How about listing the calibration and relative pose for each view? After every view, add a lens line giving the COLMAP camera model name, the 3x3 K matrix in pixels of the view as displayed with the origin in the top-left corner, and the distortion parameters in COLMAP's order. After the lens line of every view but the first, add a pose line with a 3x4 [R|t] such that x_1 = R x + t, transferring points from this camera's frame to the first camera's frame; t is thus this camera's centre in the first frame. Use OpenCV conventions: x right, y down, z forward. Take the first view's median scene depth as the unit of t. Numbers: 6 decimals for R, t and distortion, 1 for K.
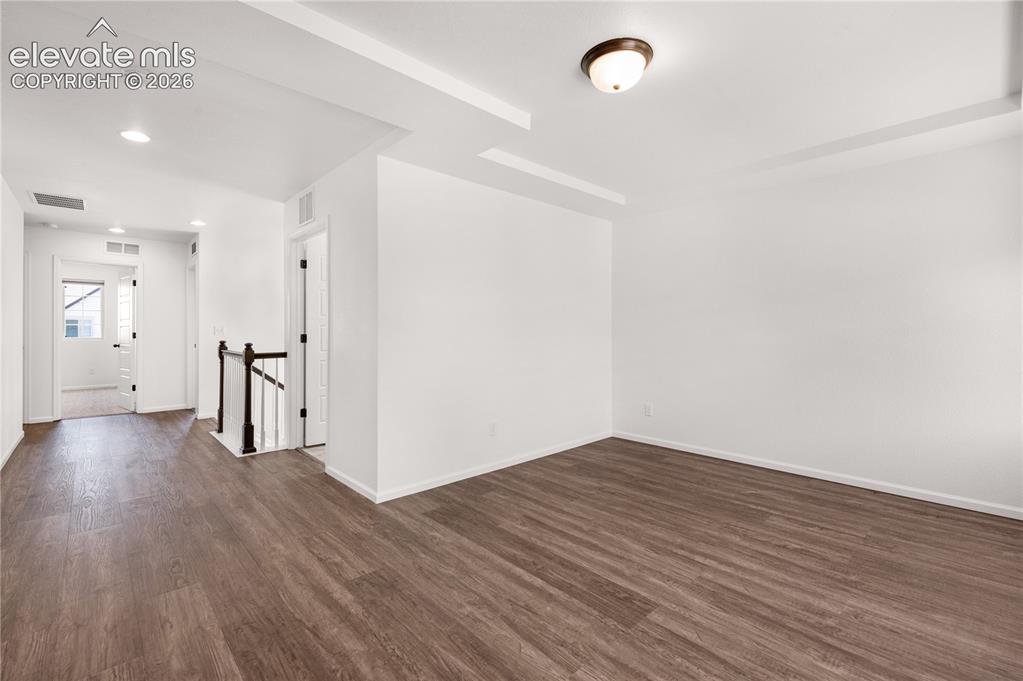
lens RADIAL K [[446.2, 0, 505.9], [0, 446.2, 337.9], [0, 0, 1]] dist [0.007637, -0.002100]
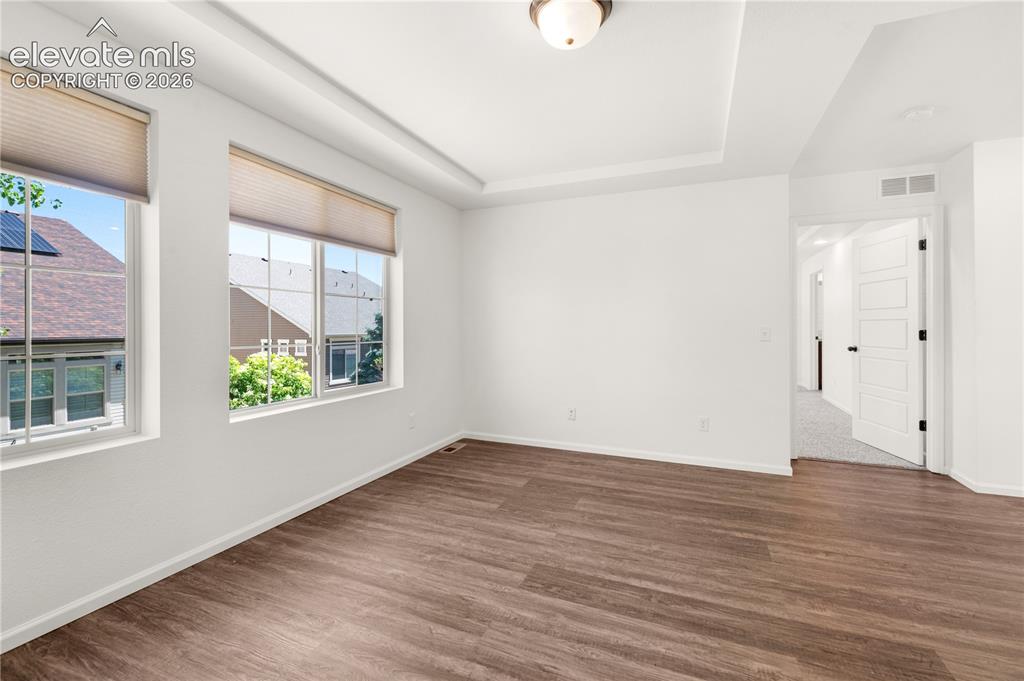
lens RADIAL K [[446.6, 0, 515.1], [0, 446.6, 329.2], [0, 0, 1]] dist [0.007637, -0.002100]
pose [[-0.902643, 0.000043, -0.430390, 0.753106], [-0.006716, 0.999877, 0.014187, -0.020868], [0.430338, 0.015696, -0.902531, 1.815349]]
